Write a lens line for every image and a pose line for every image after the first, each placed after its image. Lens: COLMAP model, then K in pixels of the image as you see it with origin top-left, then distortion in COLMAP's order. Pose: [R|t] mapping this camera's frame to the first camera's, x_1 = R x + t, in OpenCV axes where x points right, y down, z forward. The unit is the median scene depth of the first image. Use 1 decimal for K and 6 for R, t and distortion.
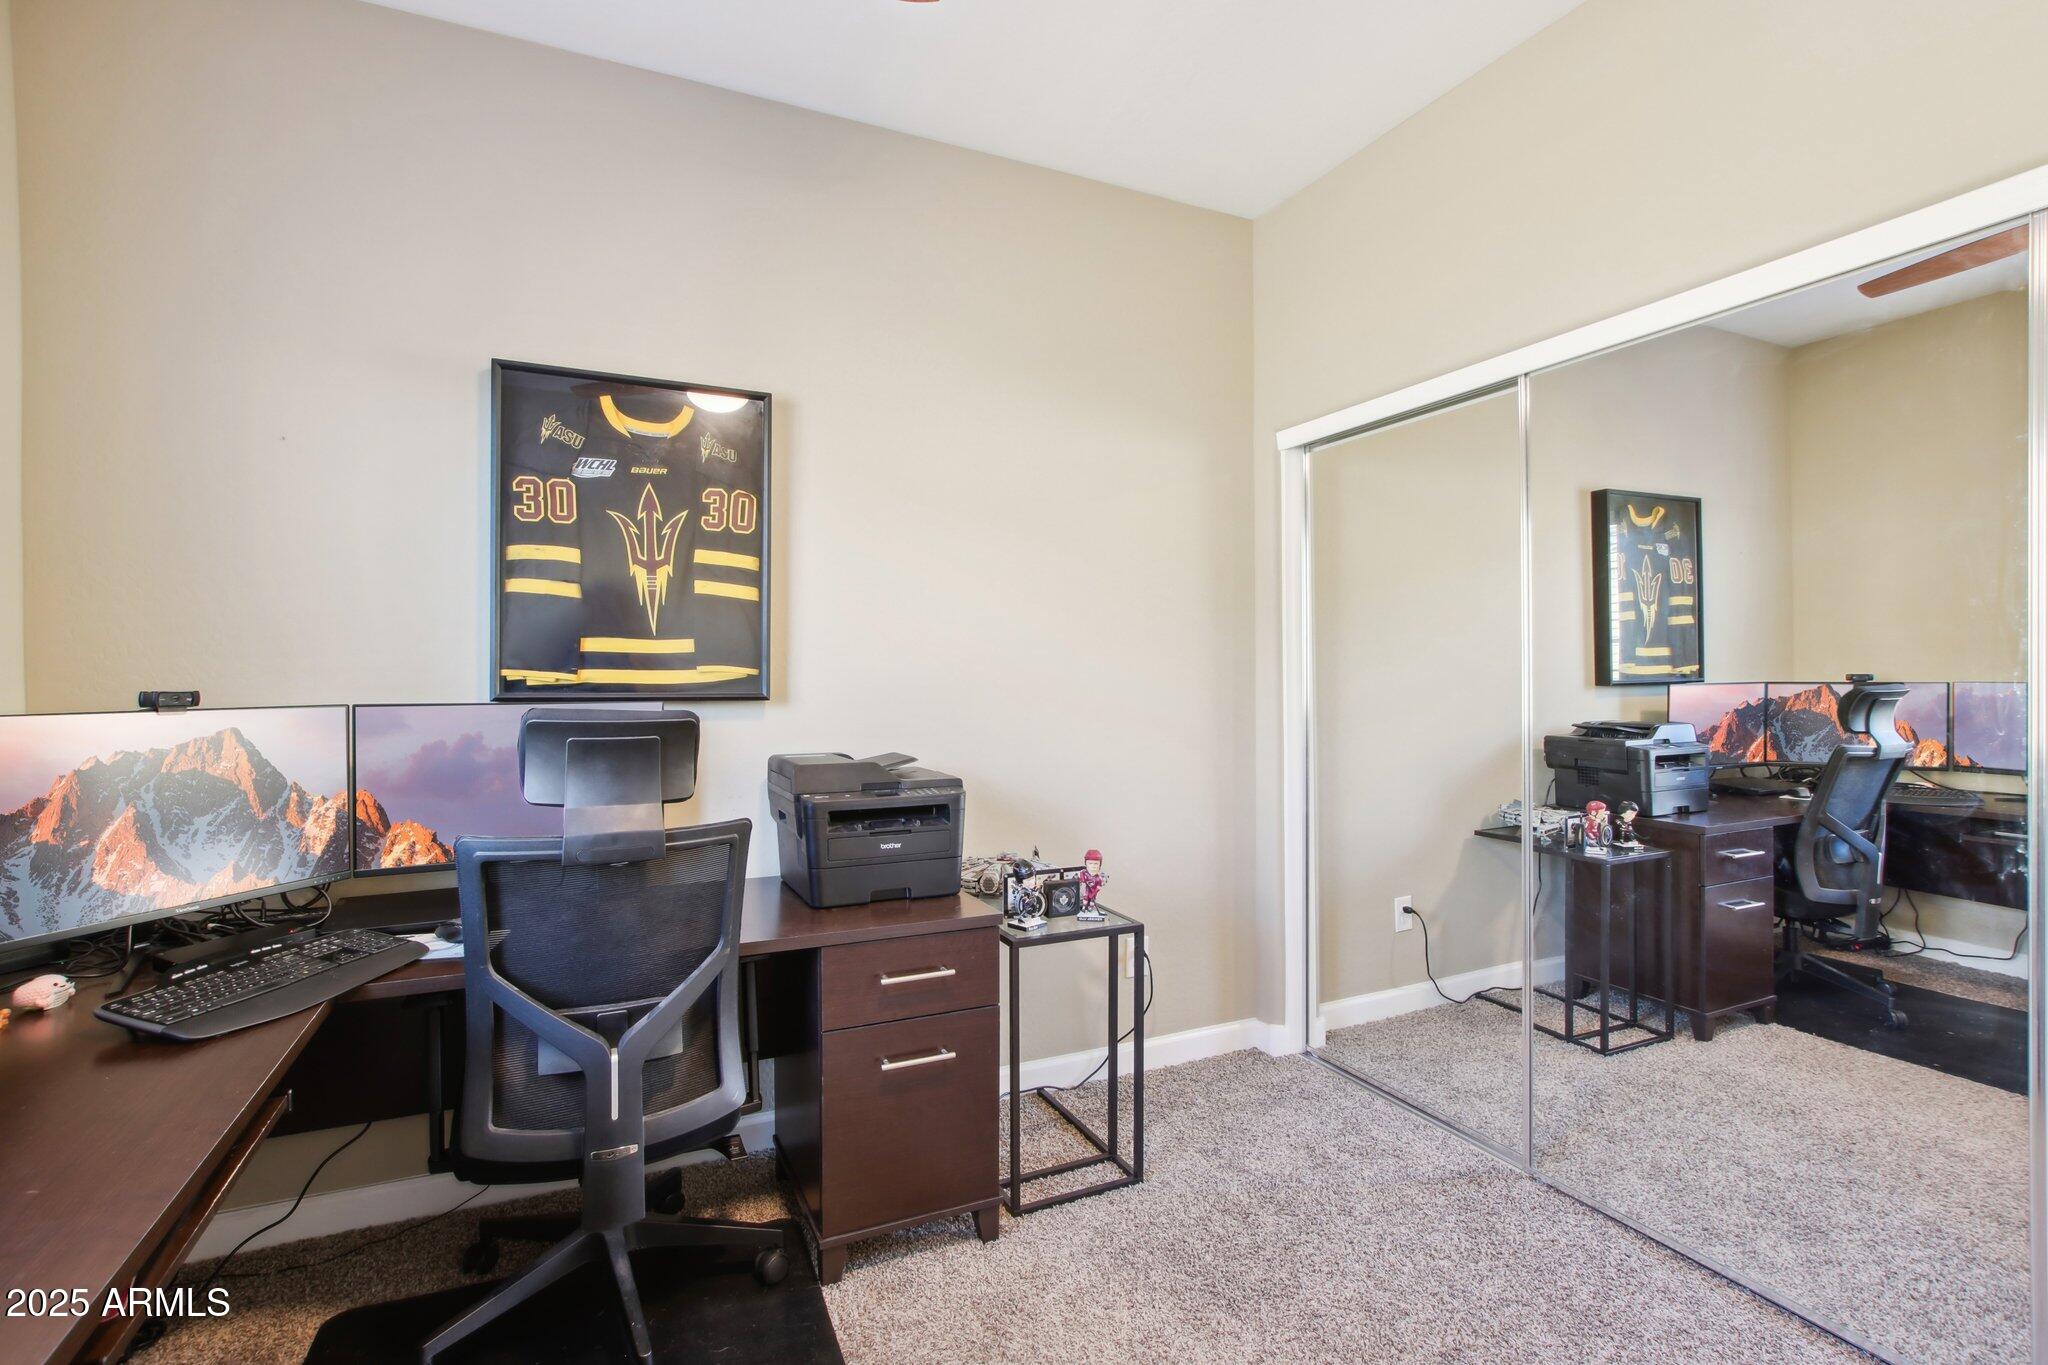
lens RADIAL K [[964.7, 0, 1018.7], [0, 964.7, 673.2], [0, 0, 1]] dist [-0.016788, 0.005517]
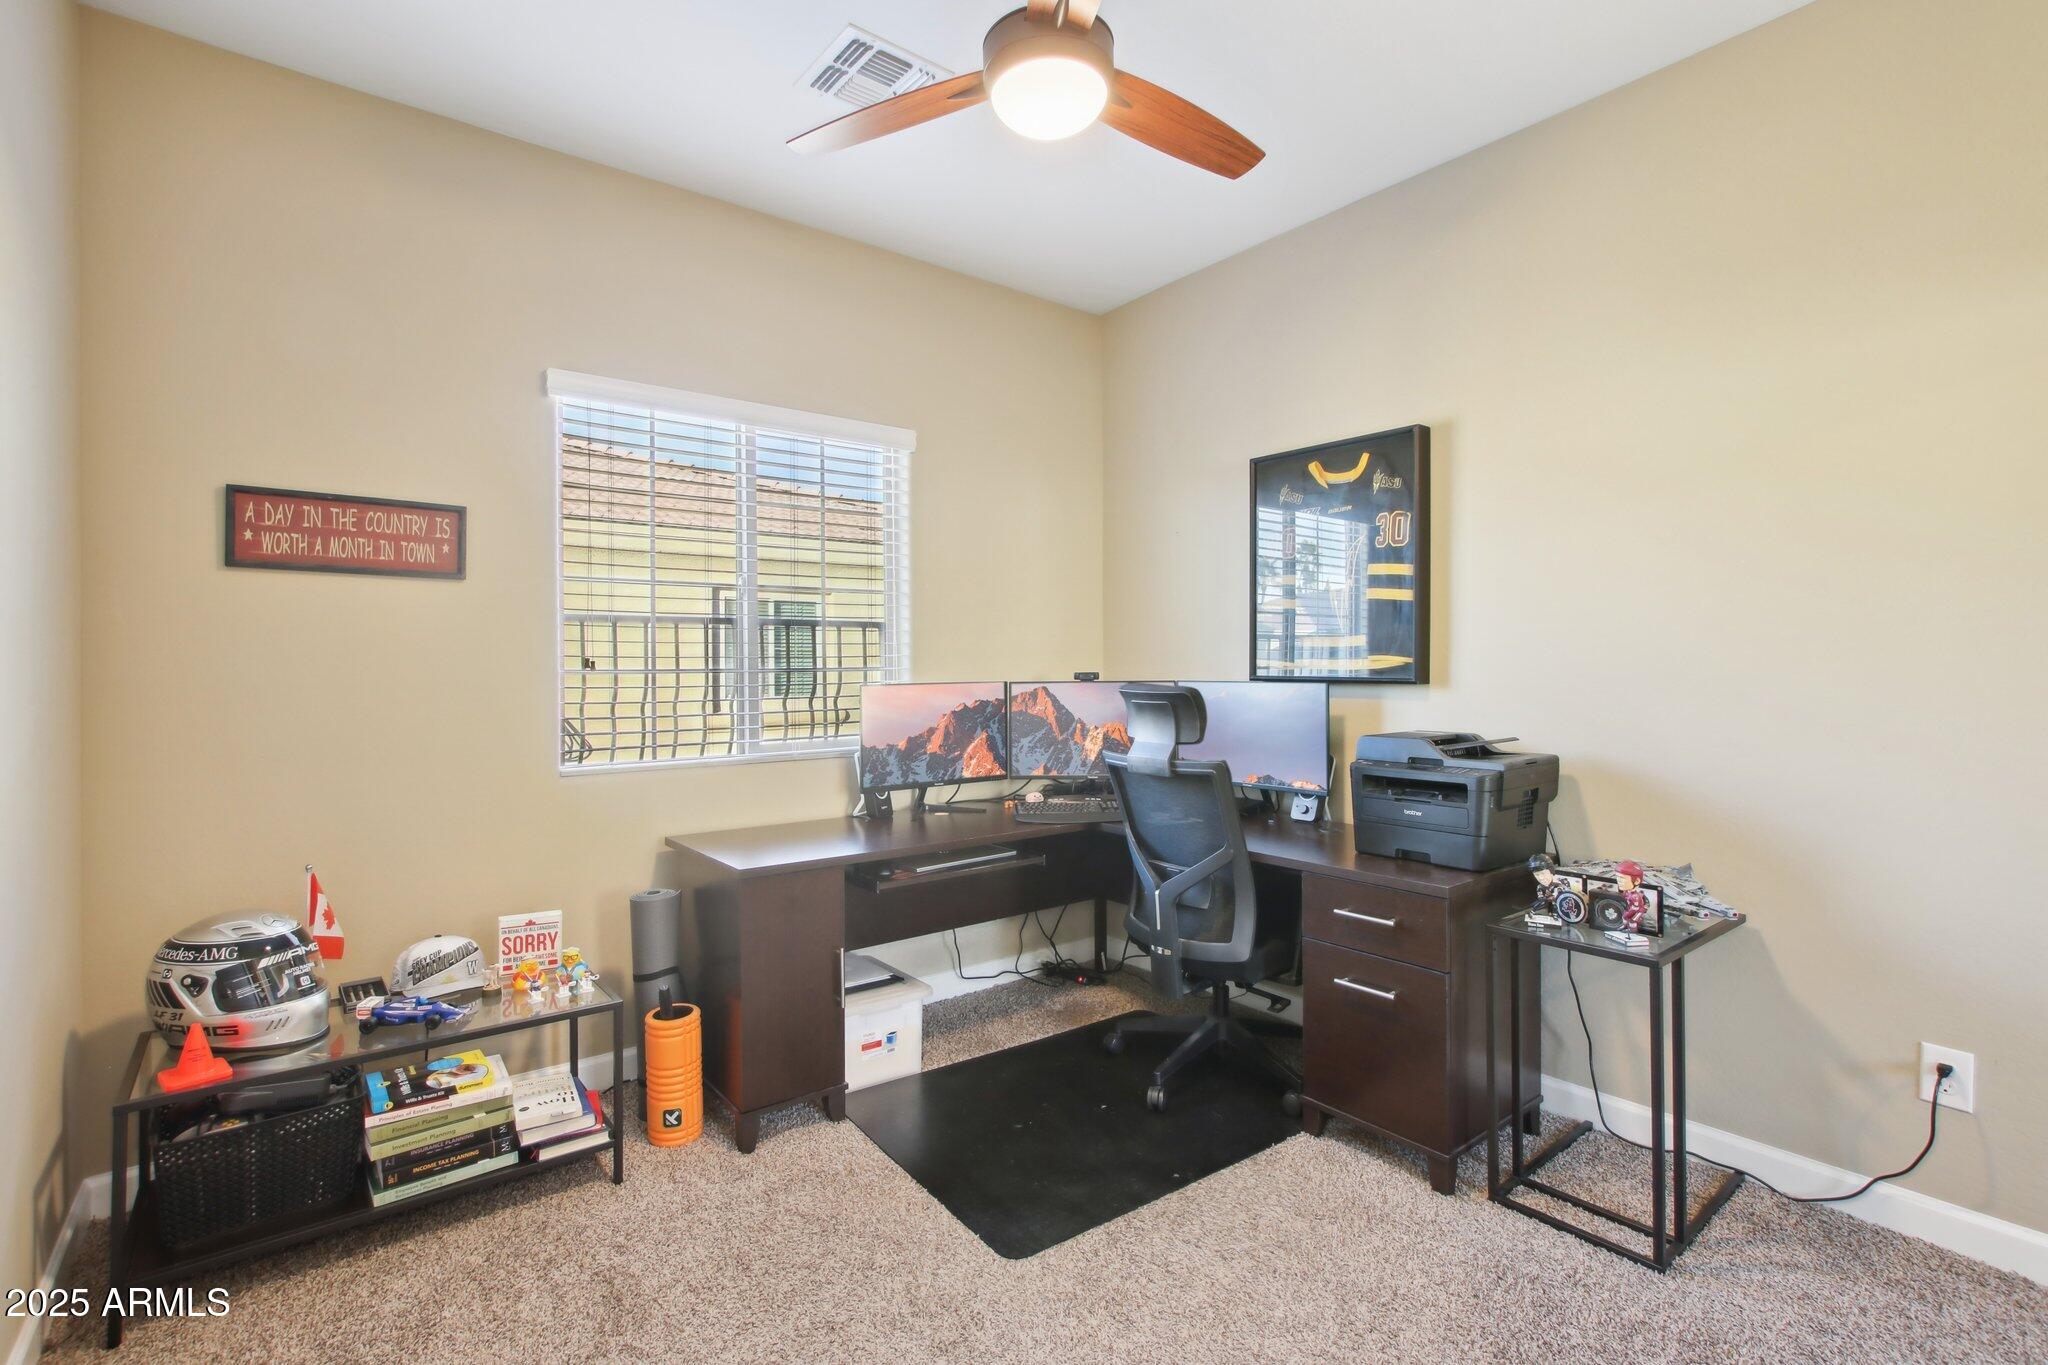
lens RADIAL K [[943.0, 0, 1020.1], [0, 943.0, 687.4], [0, 0, 1]] dist [-0.013597, 0.005057]
pose [[0.149458, 0.015474, -0.988647, 0.965725], [0.031291, 0.999303, 0.020372, -0.005777], [0.988273, -0.033981, 0.148869, 0.417366]]
